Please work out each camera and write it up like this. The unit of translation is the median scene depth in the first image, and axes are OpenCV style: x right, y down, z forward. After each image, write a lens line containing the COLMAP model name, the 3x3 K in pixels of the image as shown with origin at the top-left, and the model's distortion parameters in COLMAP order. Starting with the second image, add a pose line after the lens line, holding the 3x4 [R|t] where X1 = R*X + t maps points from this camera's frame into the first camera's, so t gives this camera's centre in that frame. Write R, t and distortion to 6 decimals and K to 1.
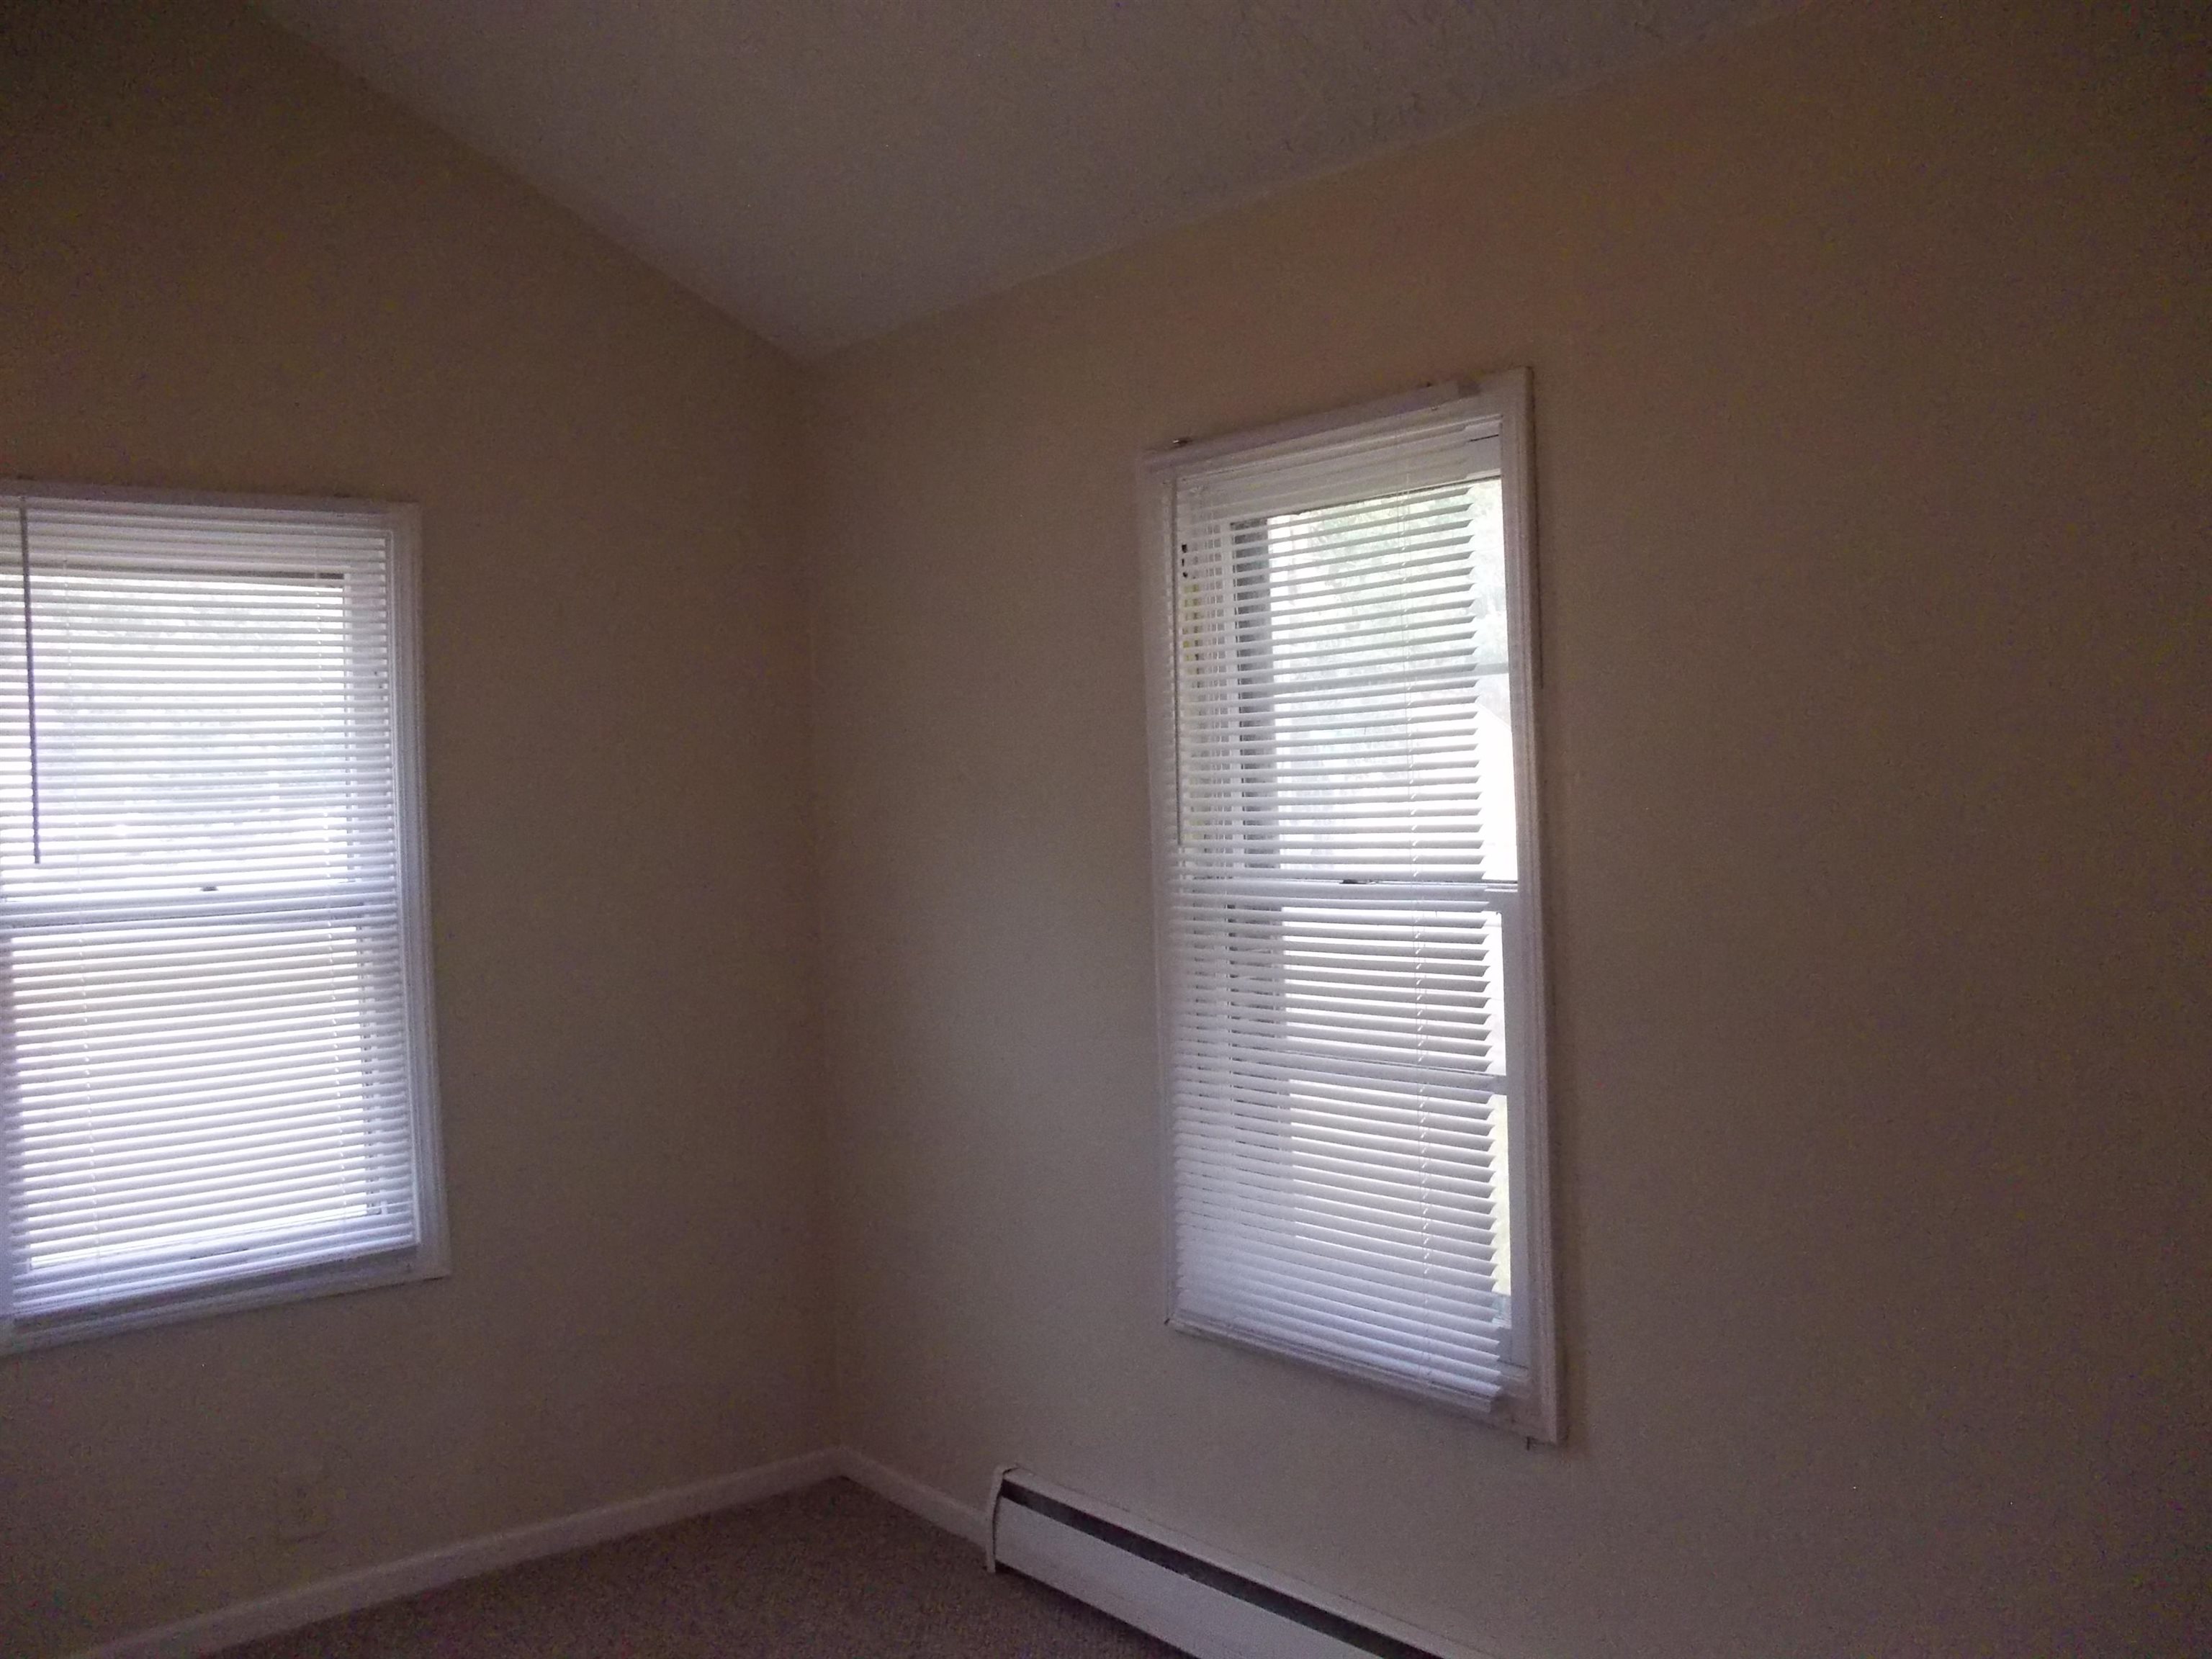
lens RADIAL K [[1864.0, 0, 1105.4], [0, 1864.0, 797.1], [0, 0, 1]] dist [-0.059222, 0.003834]
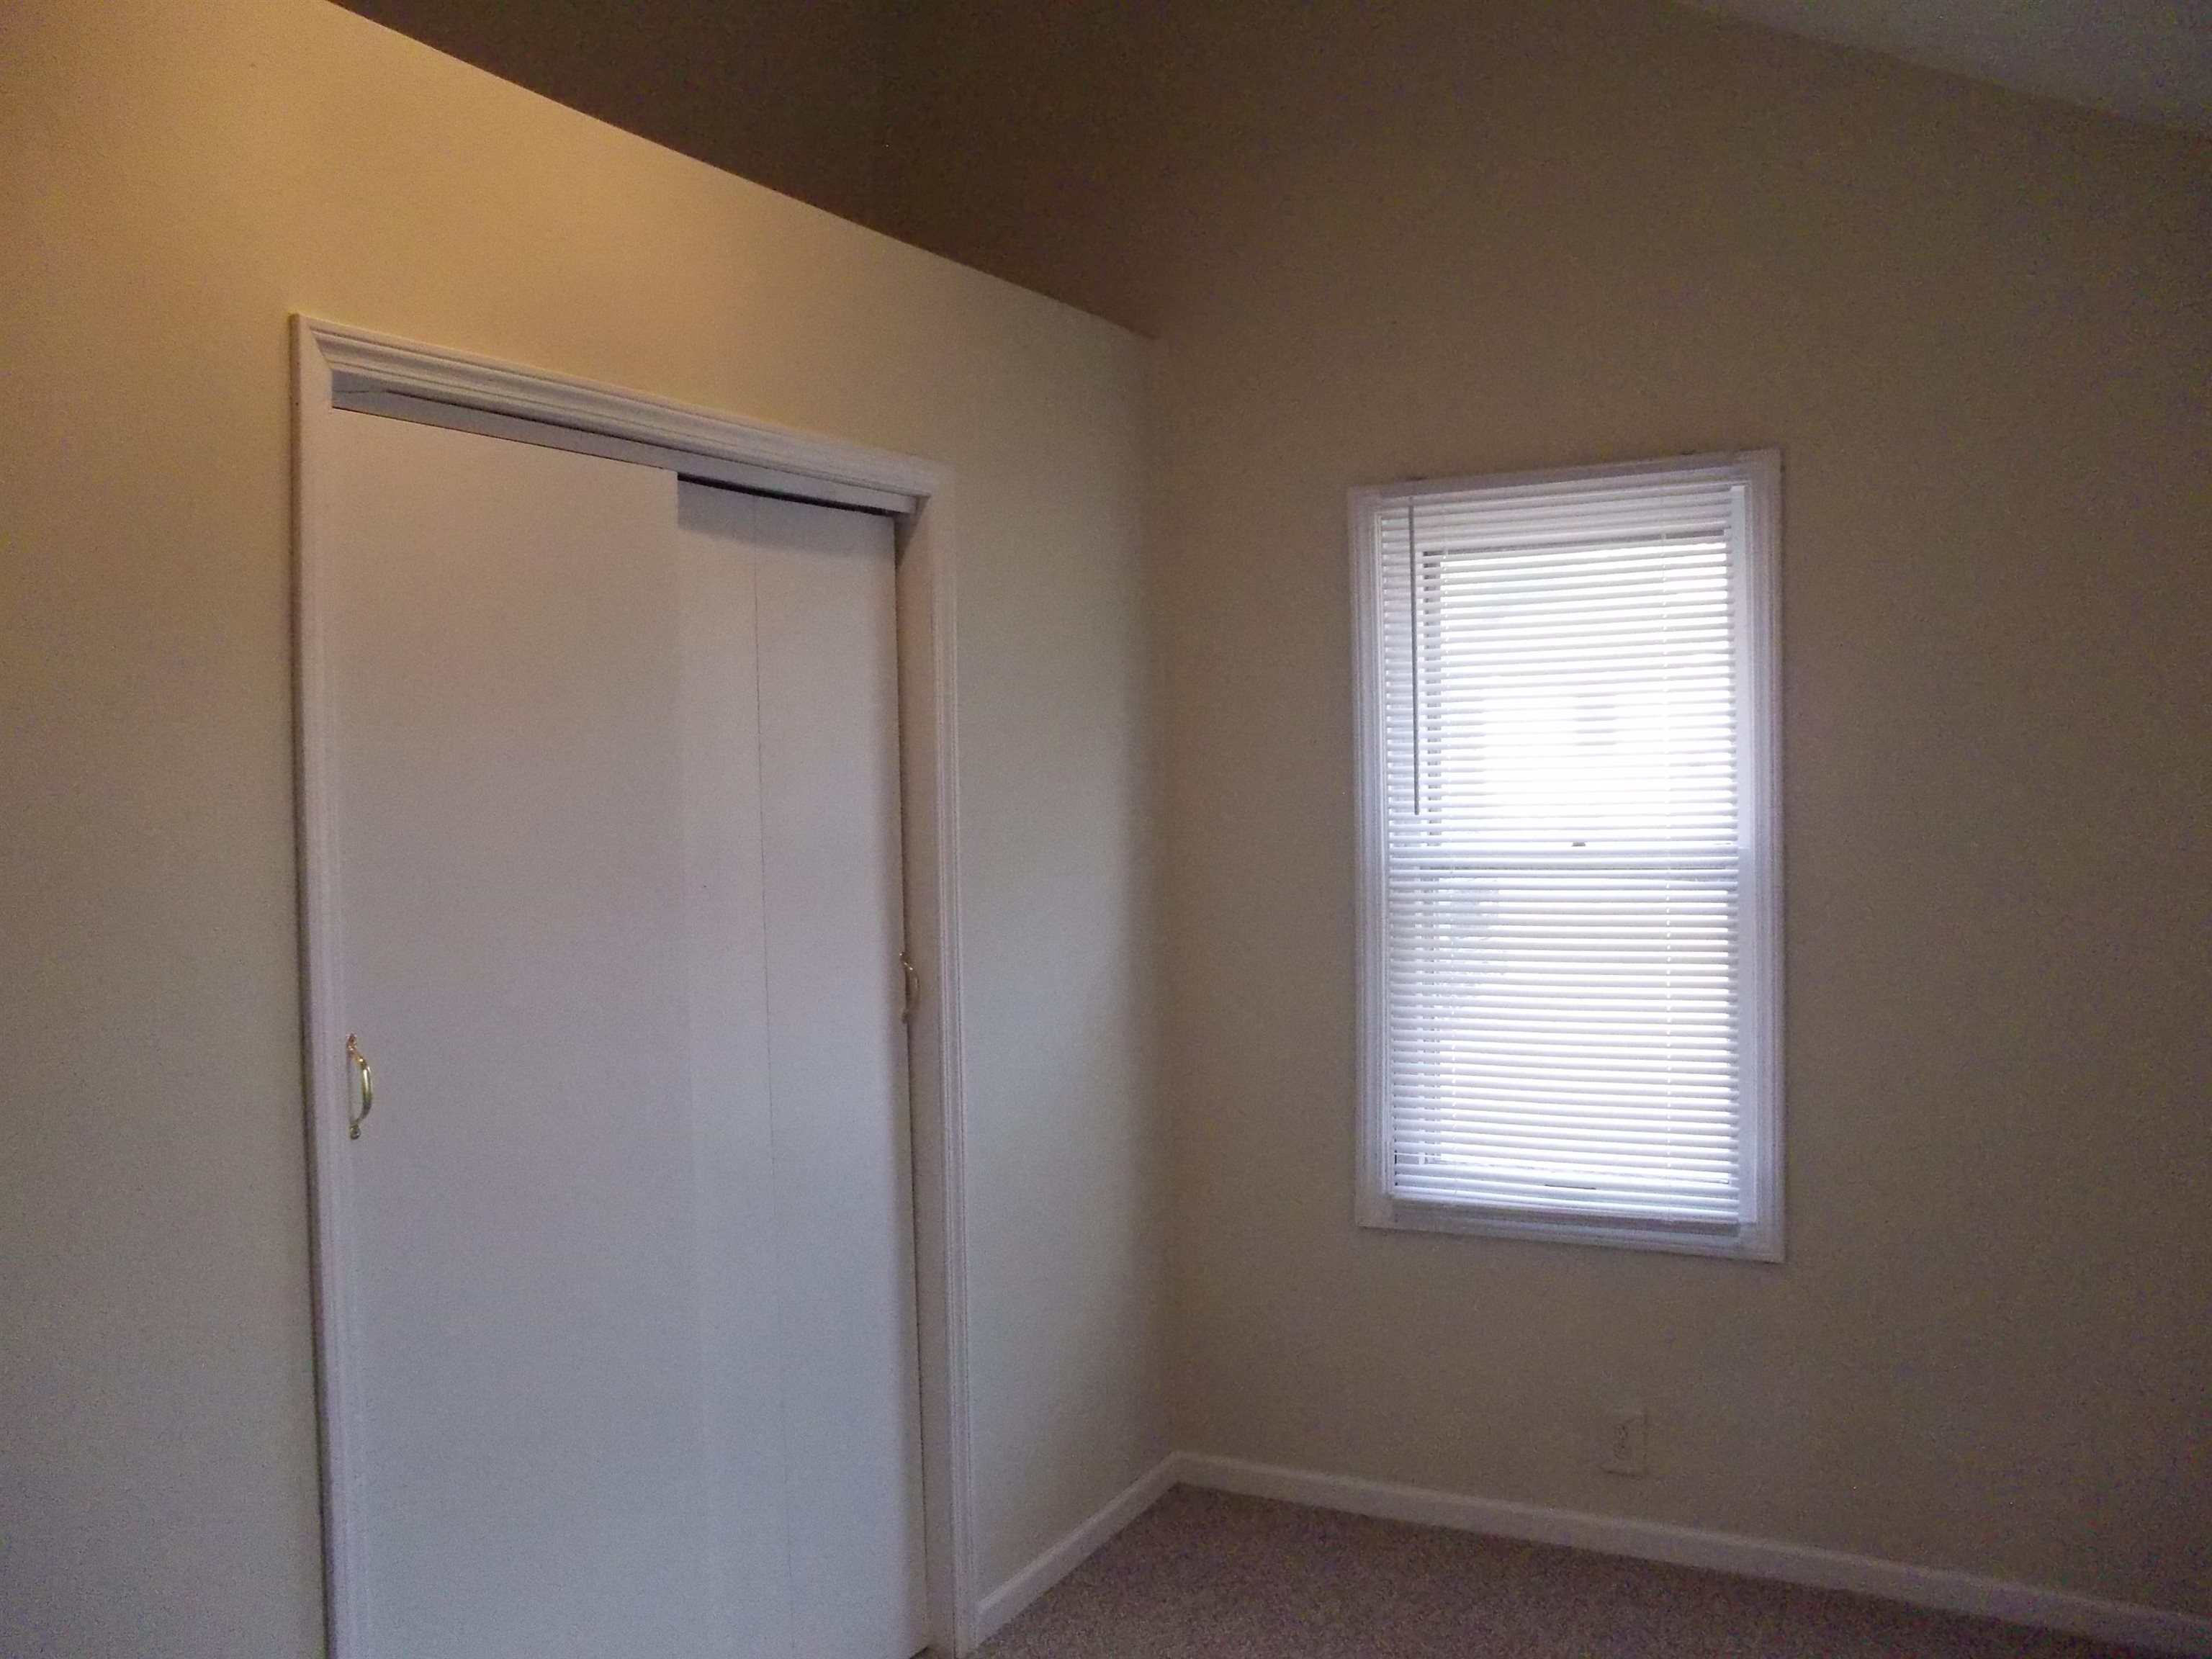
lens RADIAL K [[1889.8, 0, 1106.0], [0, 1889.8, 829.5], [0, 0, 1]] dist [-0.076534, 0.008001]
pose [[0.382408, 0.049442, -0.922670, 0.392095], [0.002764, 0.998502, 0.054651, -0.017873], [0.923990, -0.023449, 0.381698, 0.324632]]
